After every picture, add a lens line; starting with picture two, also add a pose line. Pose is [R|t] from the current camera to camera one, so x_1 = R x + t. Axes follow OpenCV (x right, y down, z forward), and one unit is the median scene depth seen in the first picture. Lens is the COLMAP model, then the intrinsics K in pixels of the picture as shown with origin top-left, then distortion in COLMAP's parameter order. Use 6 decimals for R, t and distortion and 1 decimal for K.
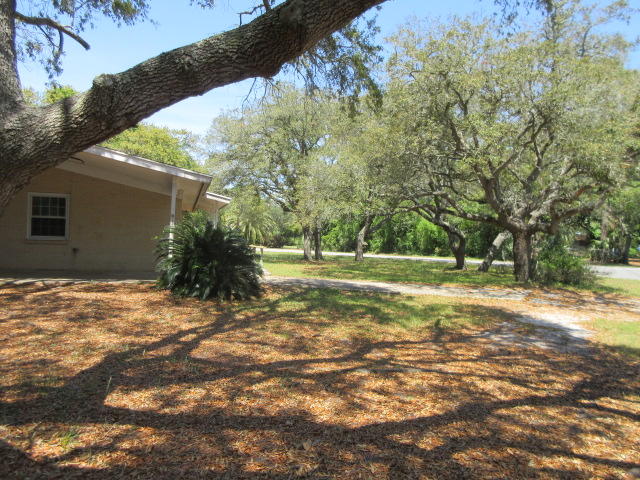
lens RADIAL K [[481.3, 0, 322.0], [0, 481.3, 238.2], [0, 0, 1]] dist [-0.009904, 0.017791]
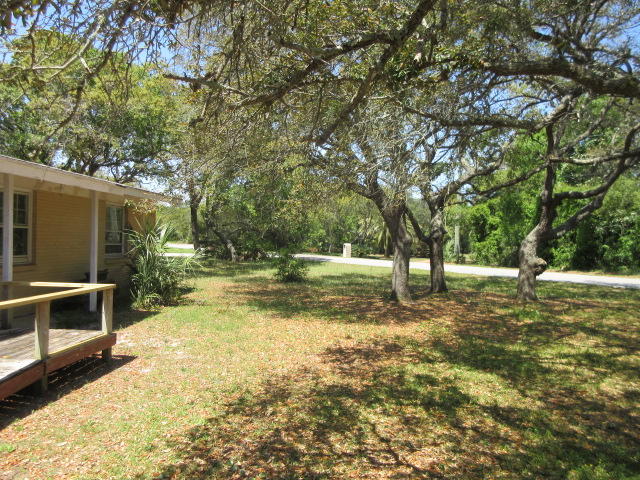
lens RADIAL K [[481.3, 0, 315.6], [0, 481.3, 239.6], [0, 0, 1]] dist [-0.009904, 0.017791]
pose [[0.935230, -0.015669, -0.353693, 0.033429], [0.011880, 0.999846, -0.012881, -0.003970], [0.353840, 0.007845, 0.935273, 0.310892]]
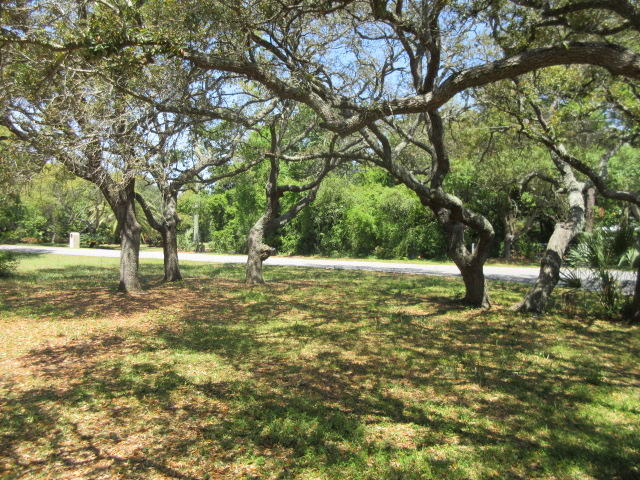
lens RADIAL K [[481.3, 0, 324.6], [0, 481.3, 238.4], [0, 0, 1]] dist [-0.009904, 0.017791]
pose [[0.983985, -0.018903, 0.177247, 0.039306], [0.016509, 0.999752, 0.014974, -0.003143], [-0.177486, -0.011808, 0.984053, 0.309849]]
